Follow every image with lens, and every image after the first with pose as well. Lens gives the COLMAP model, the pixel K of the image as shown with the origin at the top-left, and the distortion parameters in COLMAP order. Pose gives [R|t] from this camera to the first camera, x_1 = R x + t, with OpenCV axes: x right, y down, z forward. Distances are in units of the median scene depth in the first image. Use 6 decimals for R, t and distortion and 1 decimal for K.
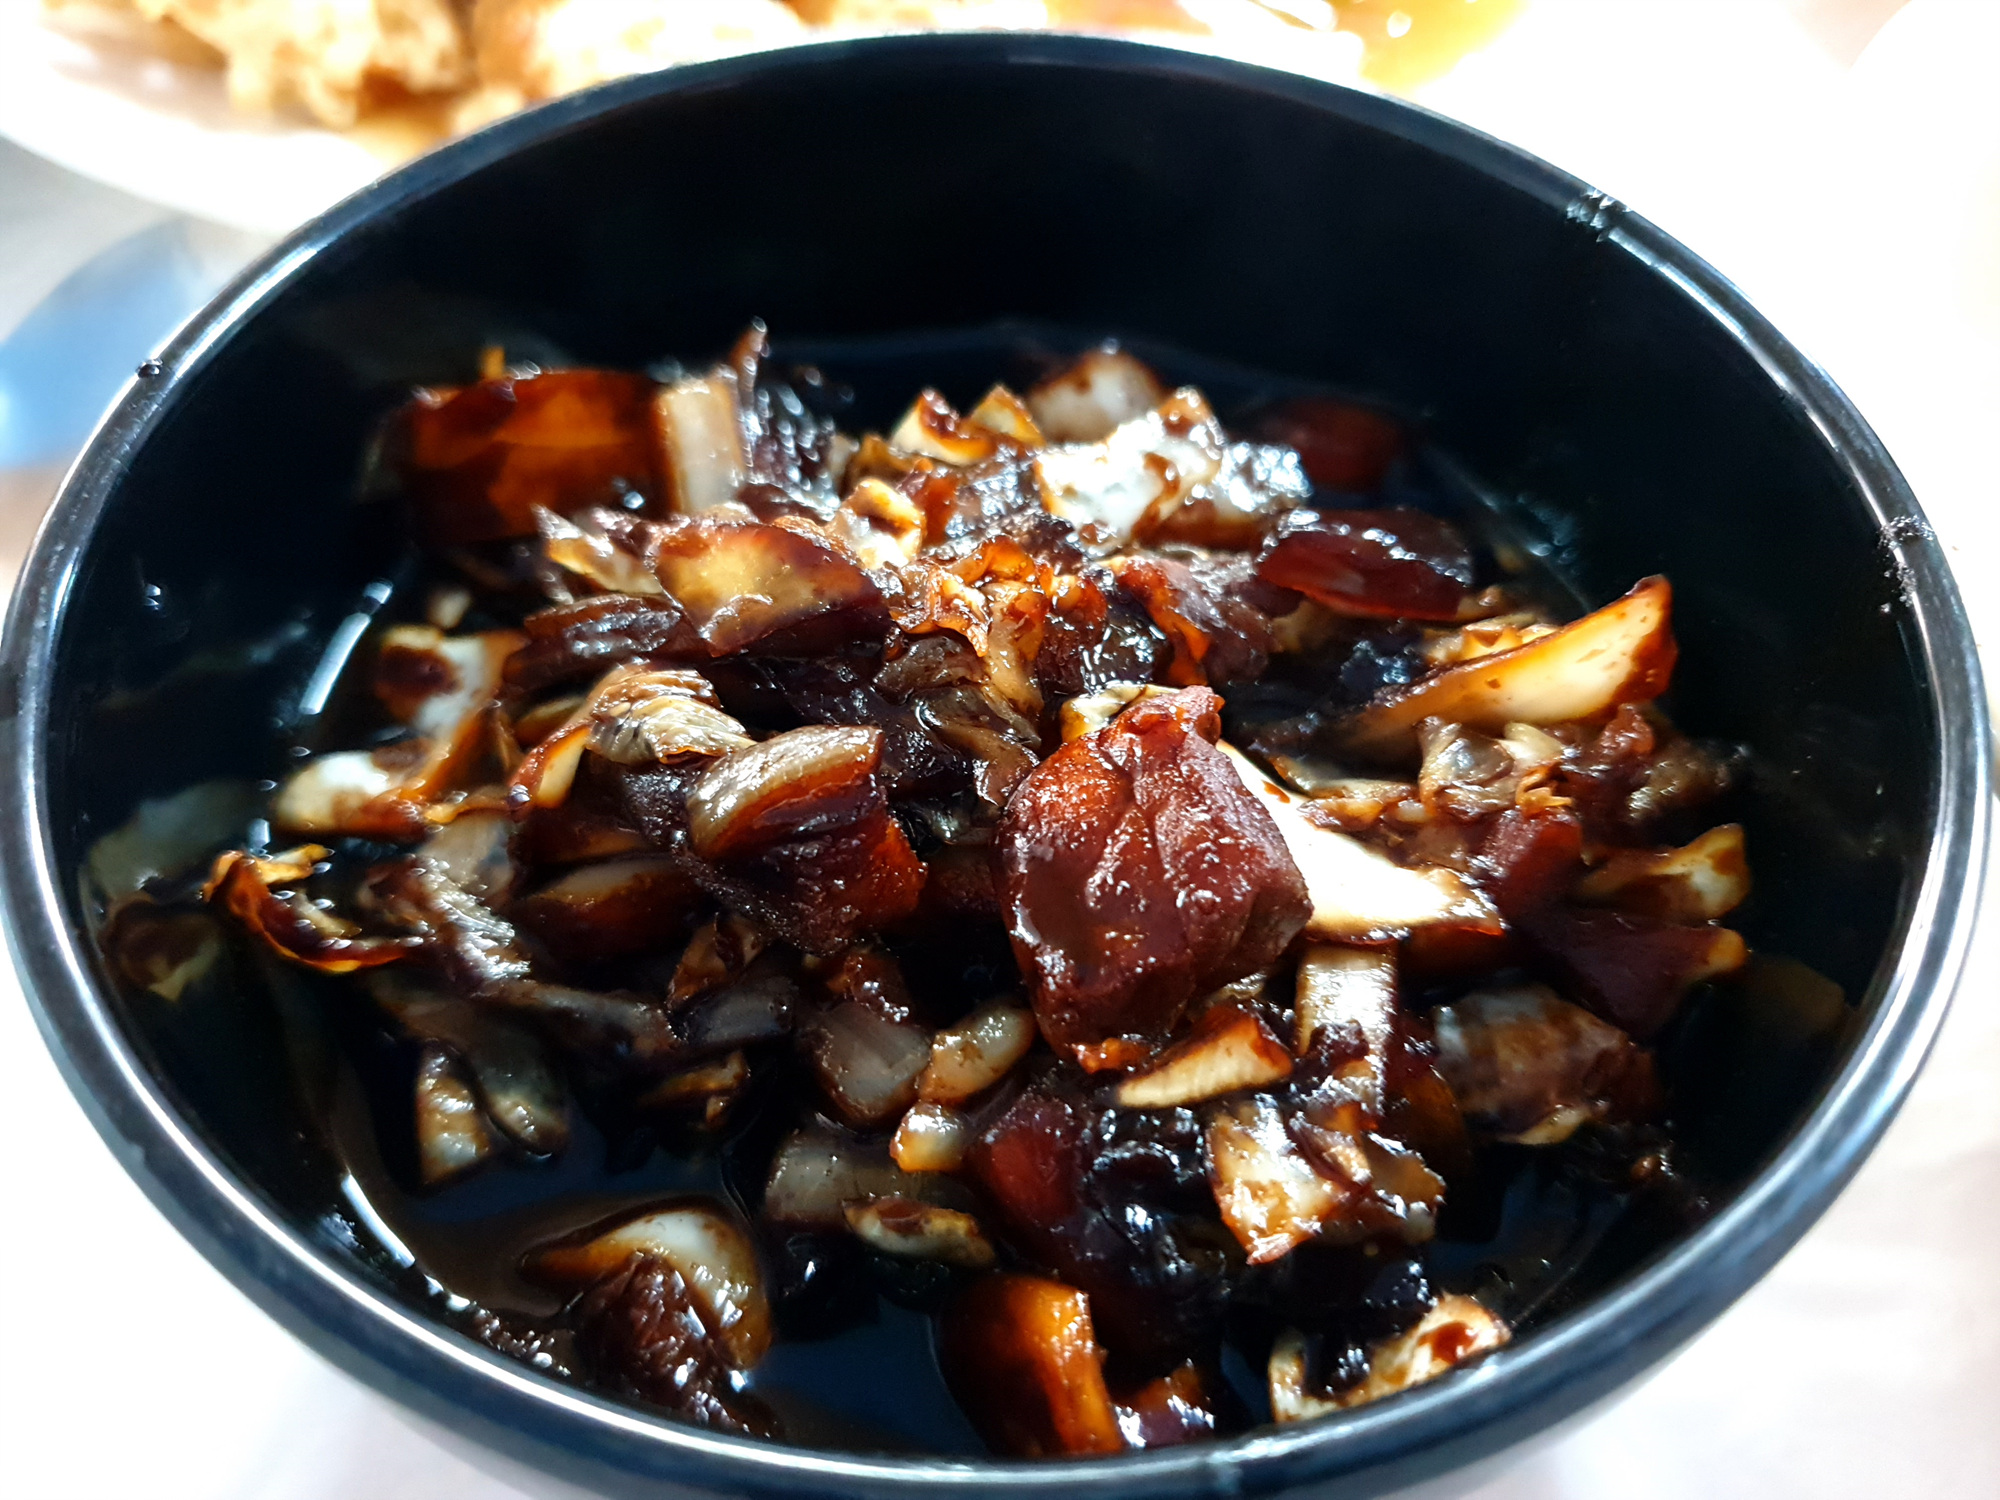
lens RADIAL K [[1513.0, 0, 961.6], [0, 1513.0, 752.3], [0, 0, 1]] dist [-0.003242, 0.003333]
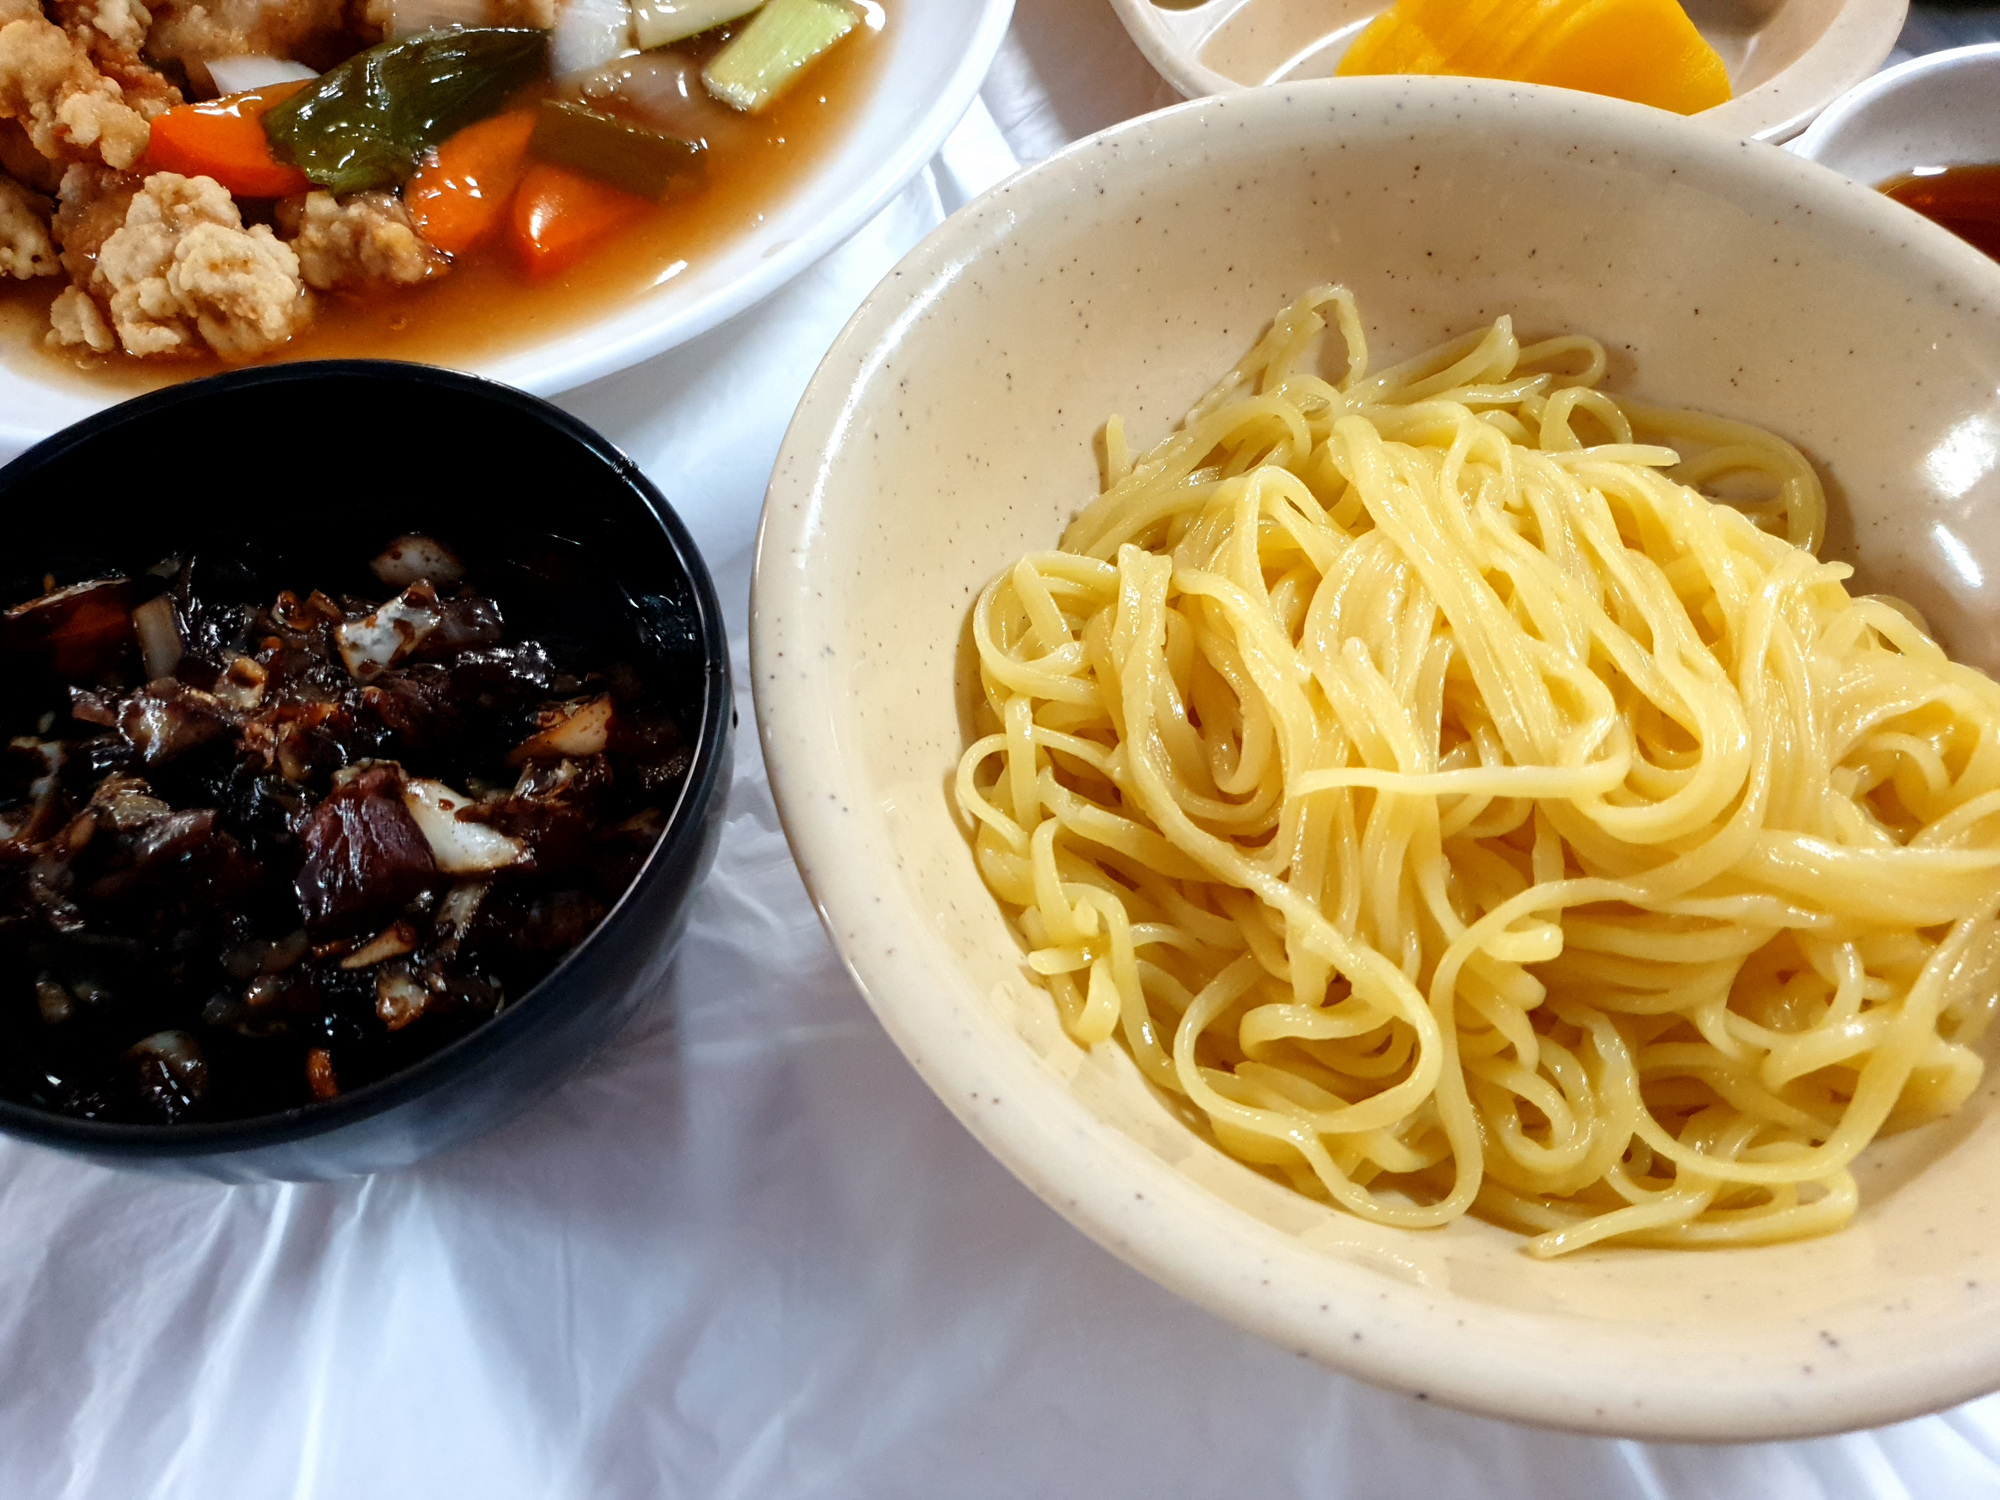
lens RADIAL K [[1613.5, 0, 1007.3], [0, 1613.5, 682.2], [0, 0, 1]] dist [-0.000852, 0.021791]
pose [[0.994805, -0.092439, 0.042639, 0.906207], [0.085173, 0.985205, 0.148716, -0.405889], [-0.055756, -0.144312, 0.987960, -1.208110]]
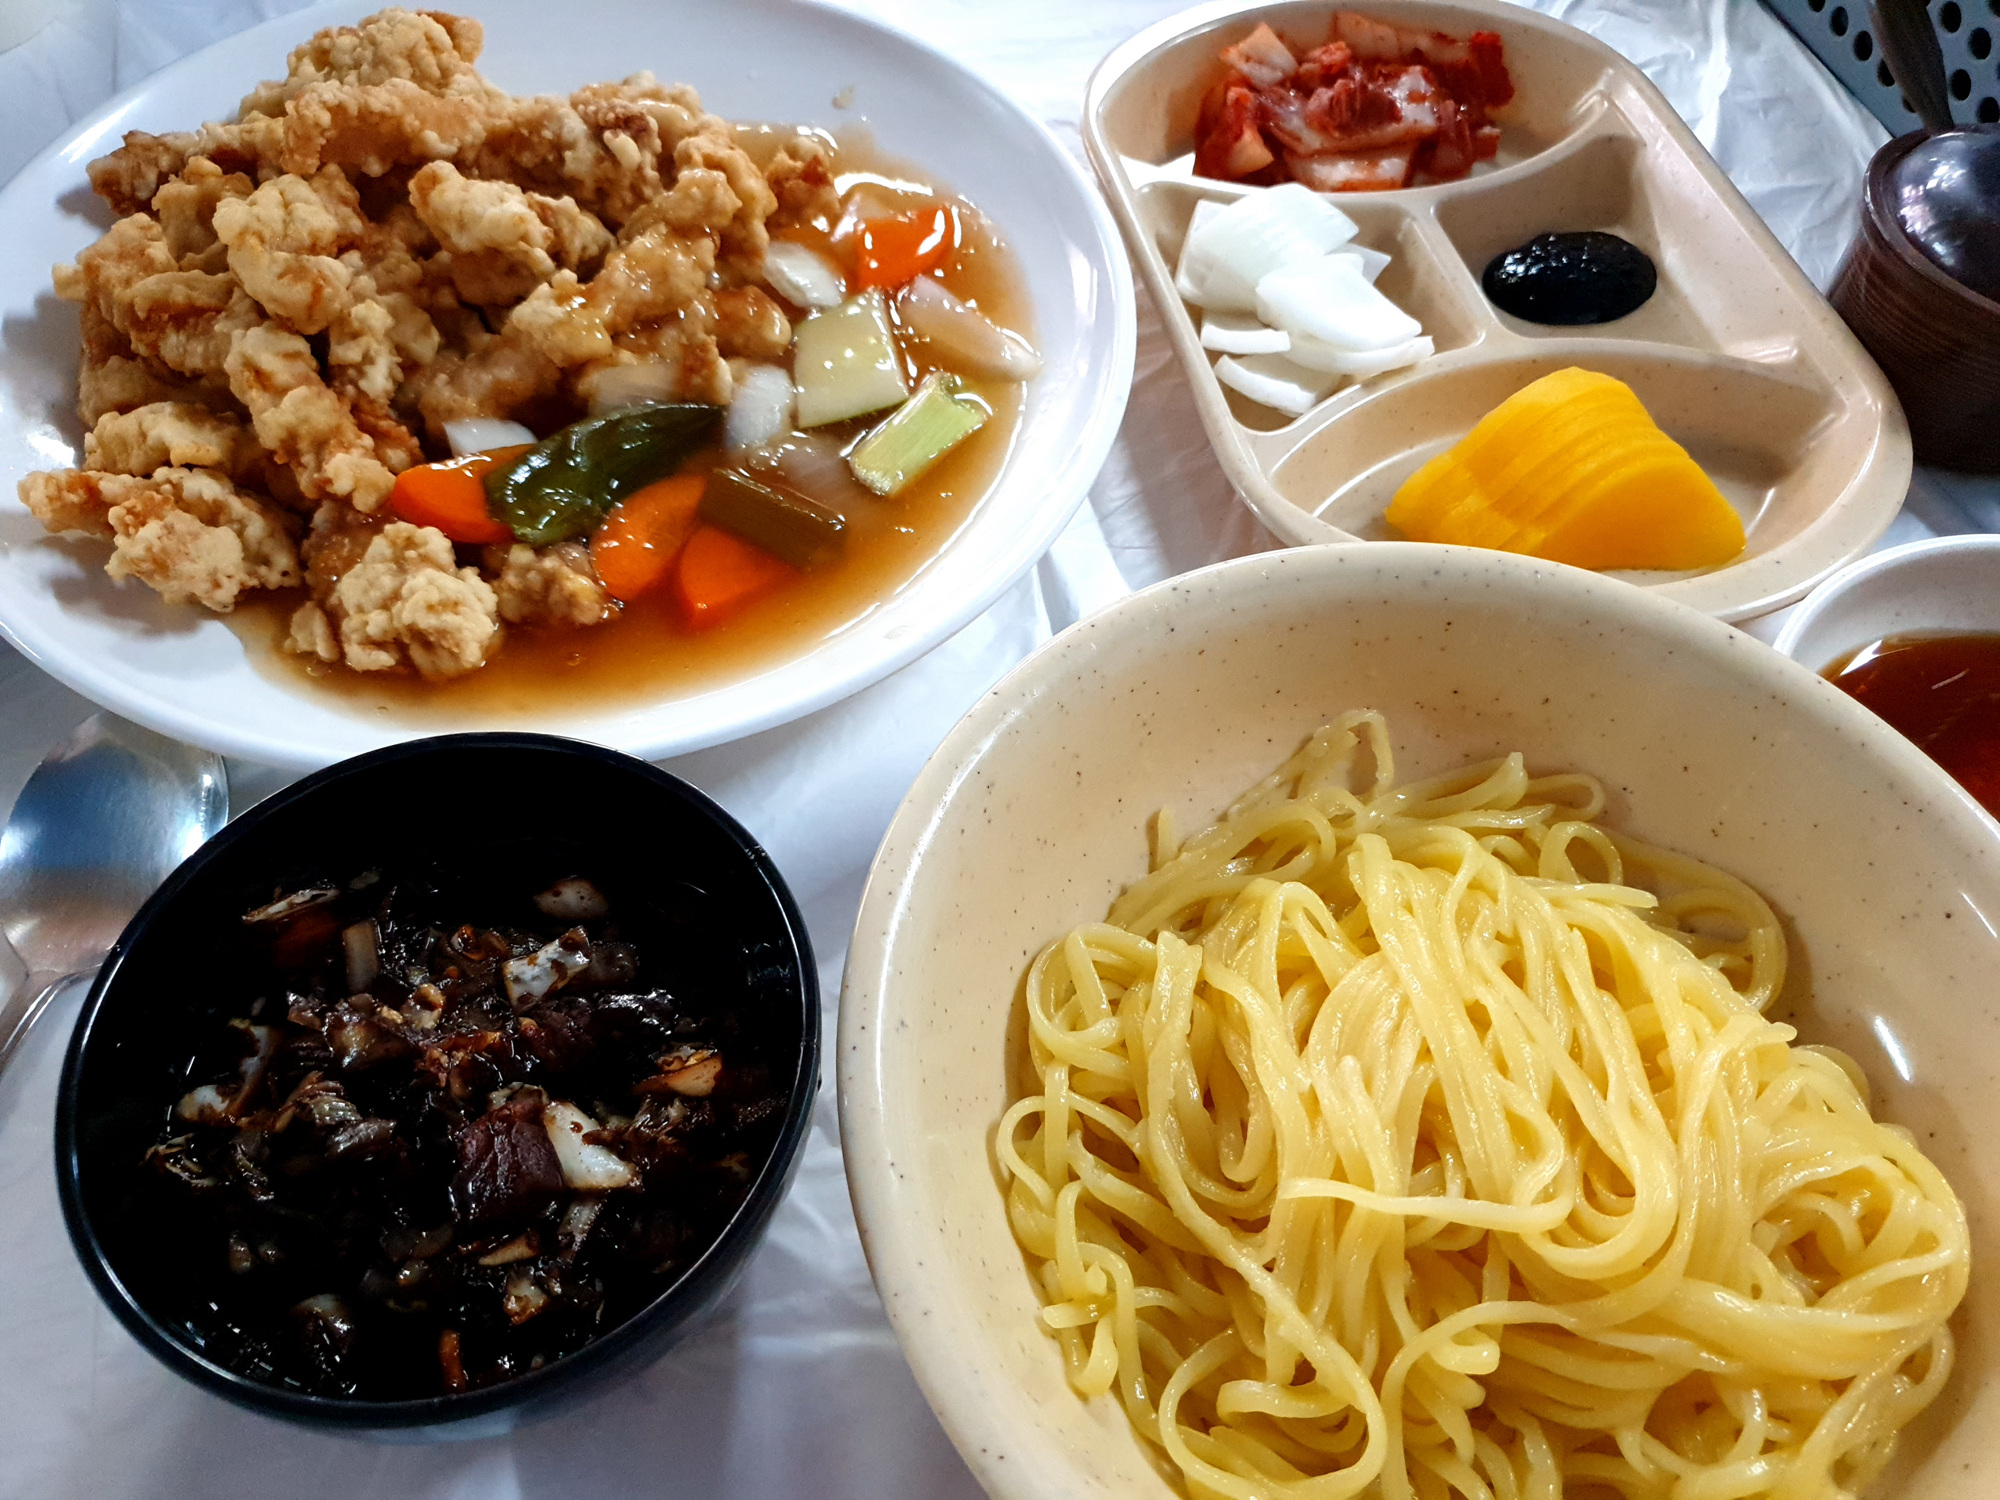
lens RADIAL K [[1605.0, 0, 995.7], [0, 1605.0, 699.5], [0, 0, 1]] dist [-0.026019, 0.073096]
pose [[0.999885, 0.015102, -0.001417, 0.907263], [-0.014987, 0.998017, 0.061131, -0.861732], [0.002338, -0.061103, 0.998129, -1.611368]]
